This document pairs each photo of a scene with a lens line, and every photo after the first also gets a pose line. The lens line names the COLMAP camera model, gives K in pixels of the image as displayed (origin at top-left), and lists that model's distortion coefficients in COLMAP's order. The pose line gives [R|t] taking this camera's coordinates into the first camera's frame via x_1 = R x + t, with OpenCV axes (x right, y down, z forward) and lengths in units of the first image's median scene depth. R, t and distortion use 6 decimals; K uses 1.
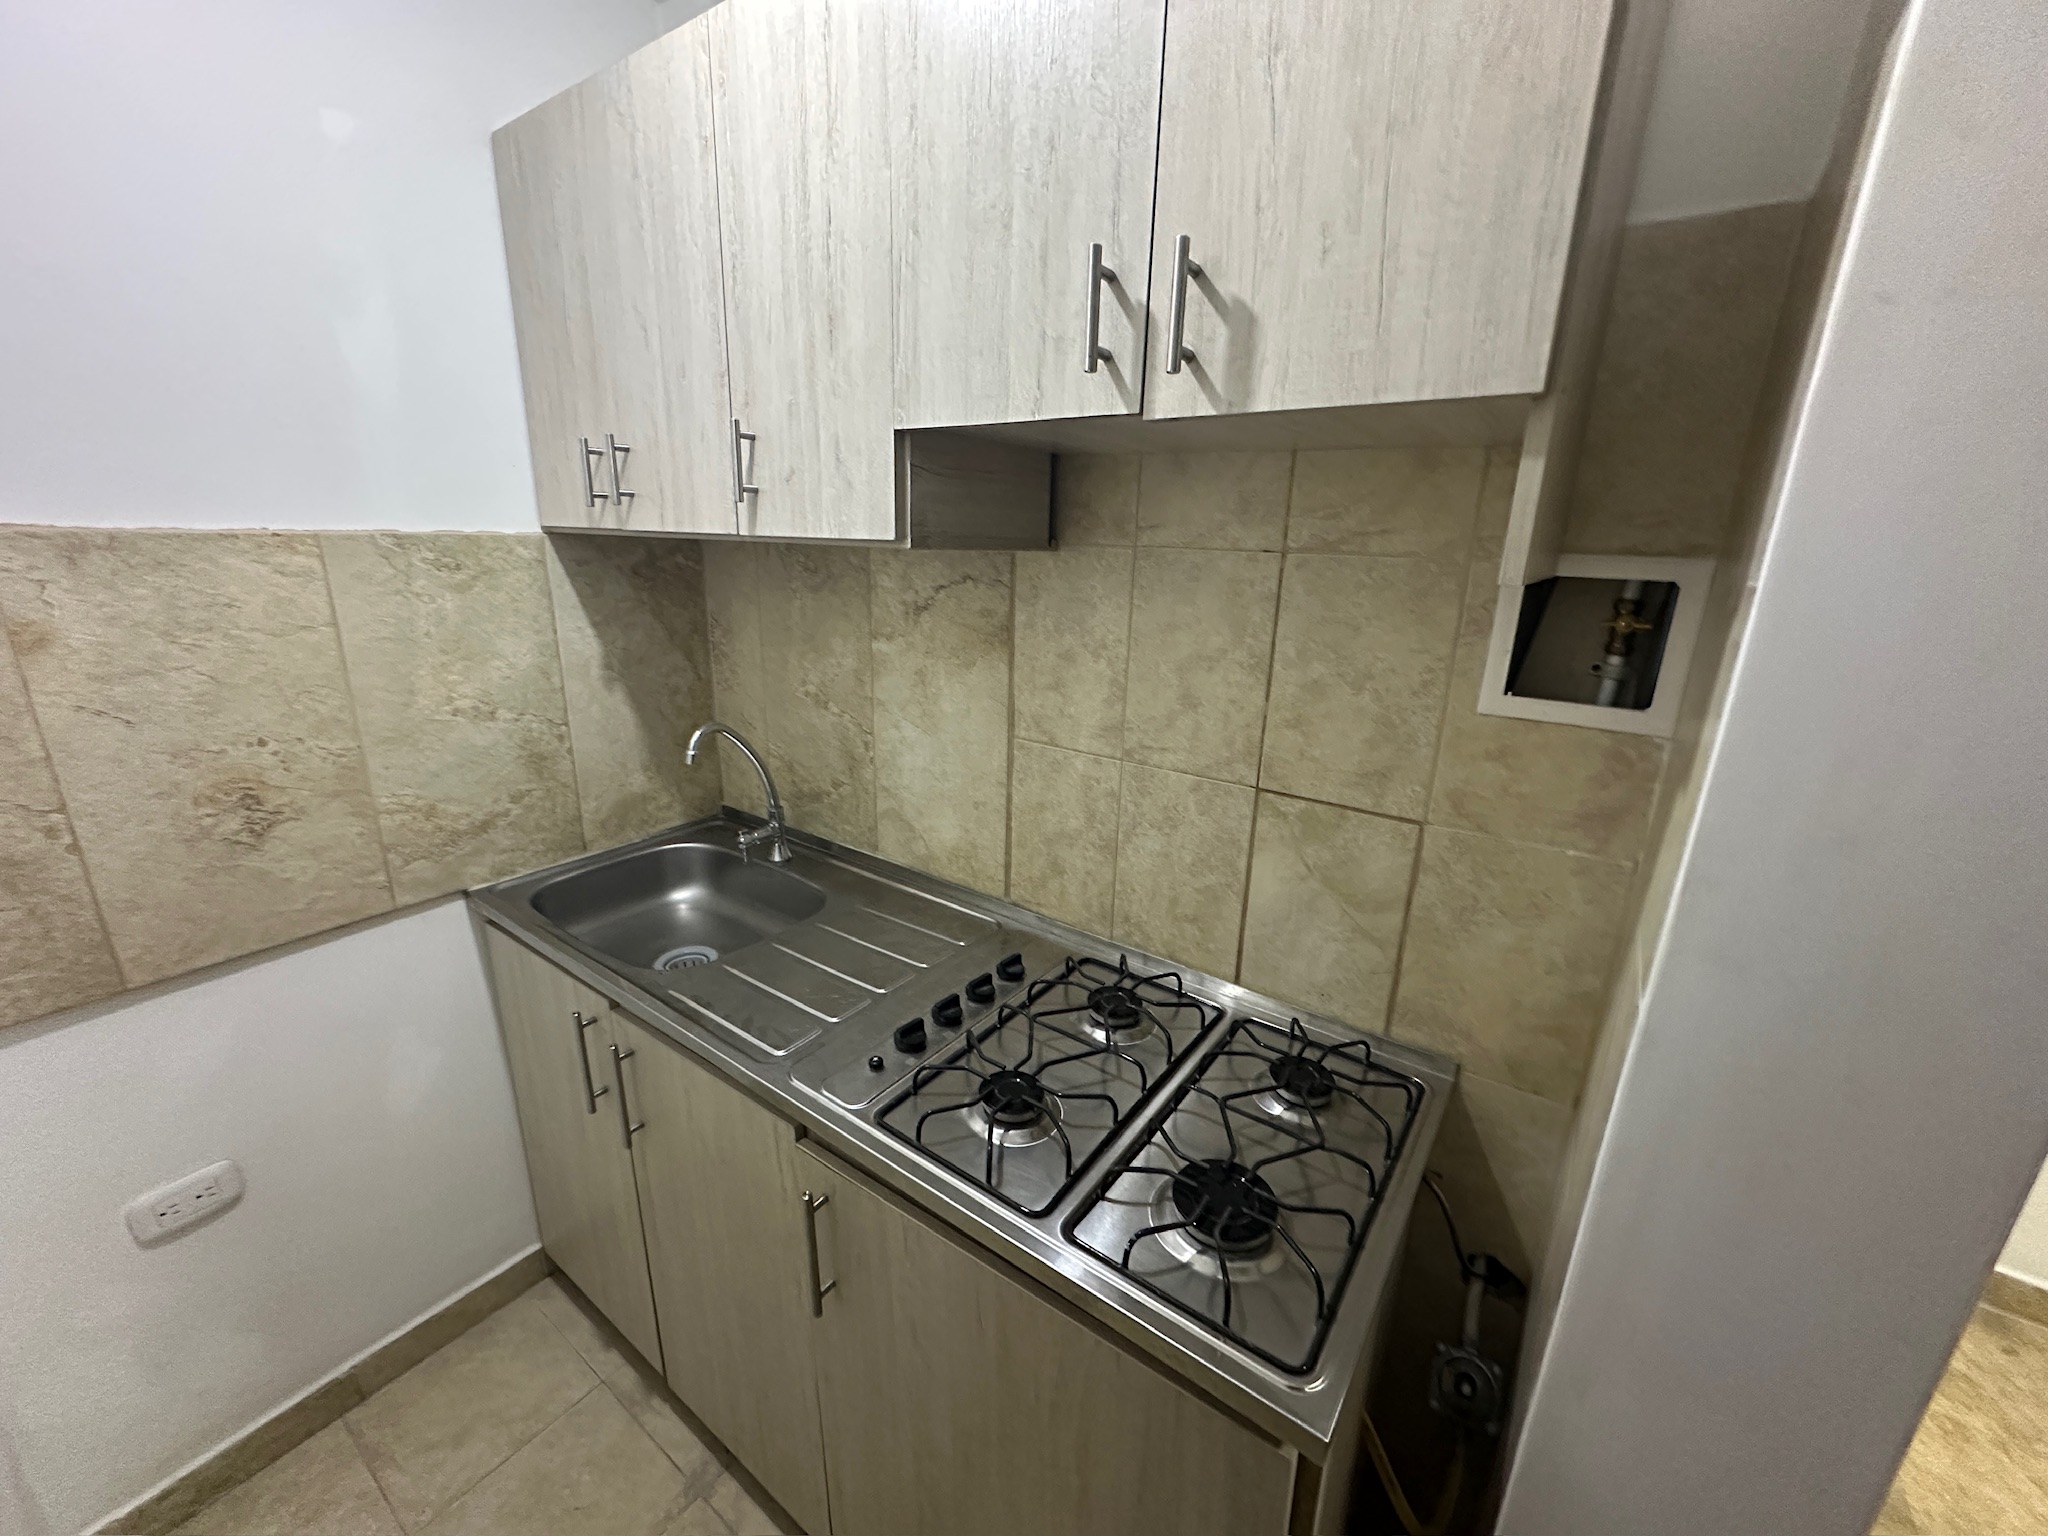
lens RADIAL K [[818.5, 0, 1020.6], [0, 818.5, 771.5], [0, 0, 1]] dist [-0.001173, 0.000435]
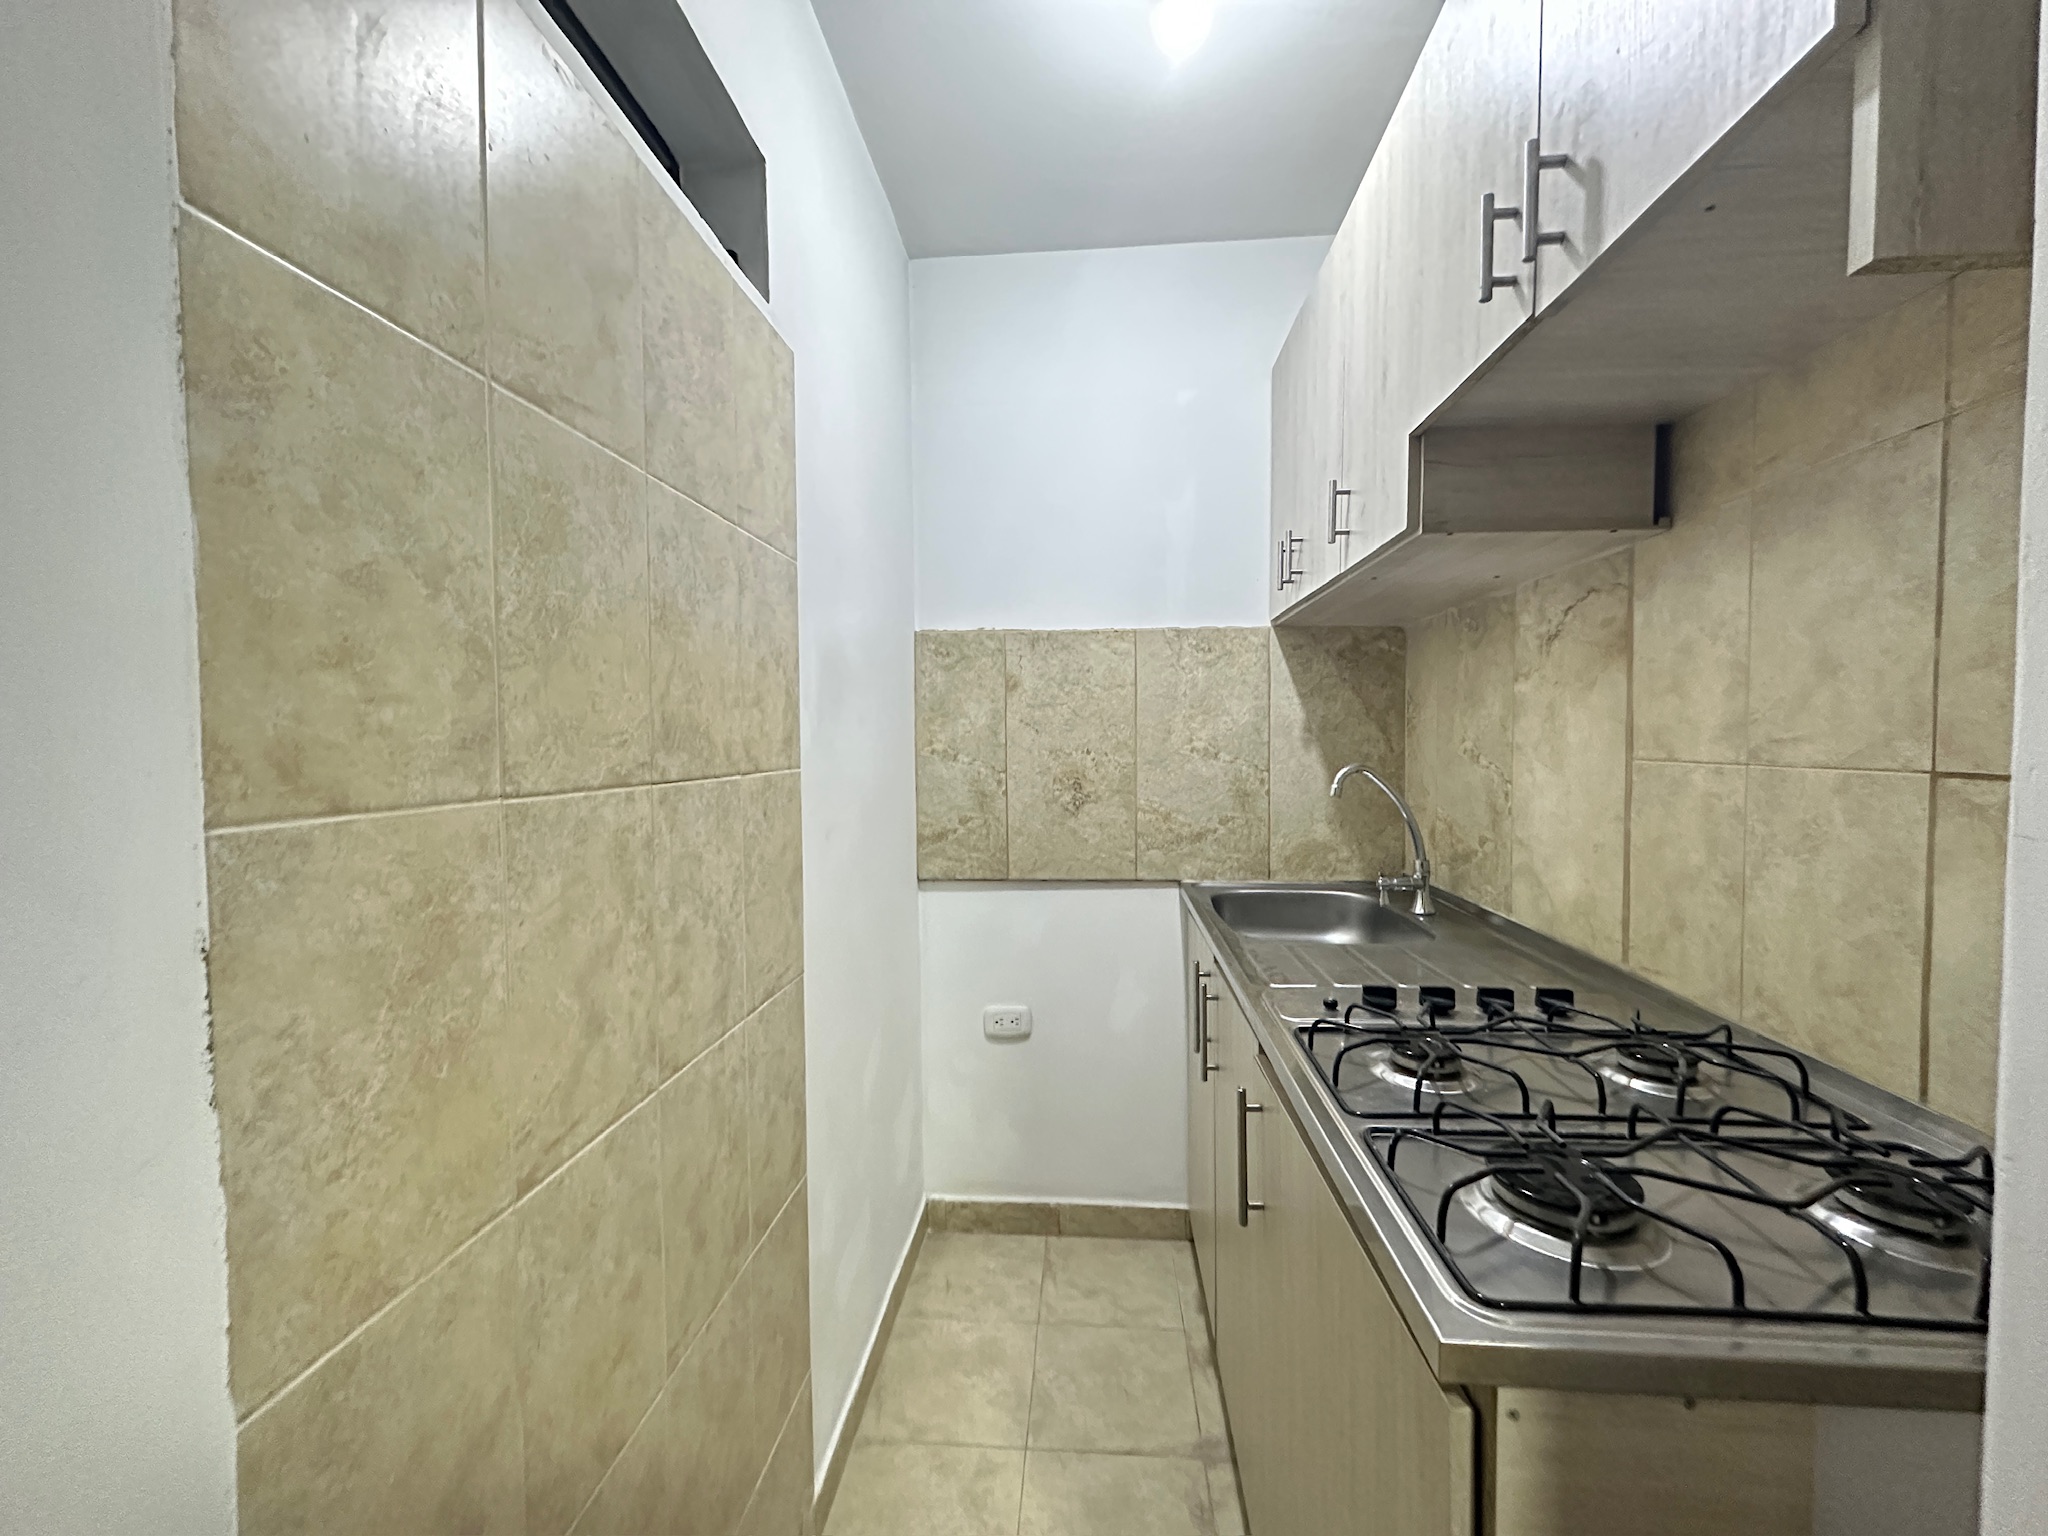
lens RADIAL K [[818.5, 0, 1026.7], [0, 818.5, 776.8], [0, 0, 1]] dist [-0.001173, 0.000435]
pose [[0.519600, 0.012111, -0.854324, 0.408676], [-0.224433, 0.966722, -0.122796, 0.231280], [0.824406, 0.255544, 0.505026, 0.058364]]
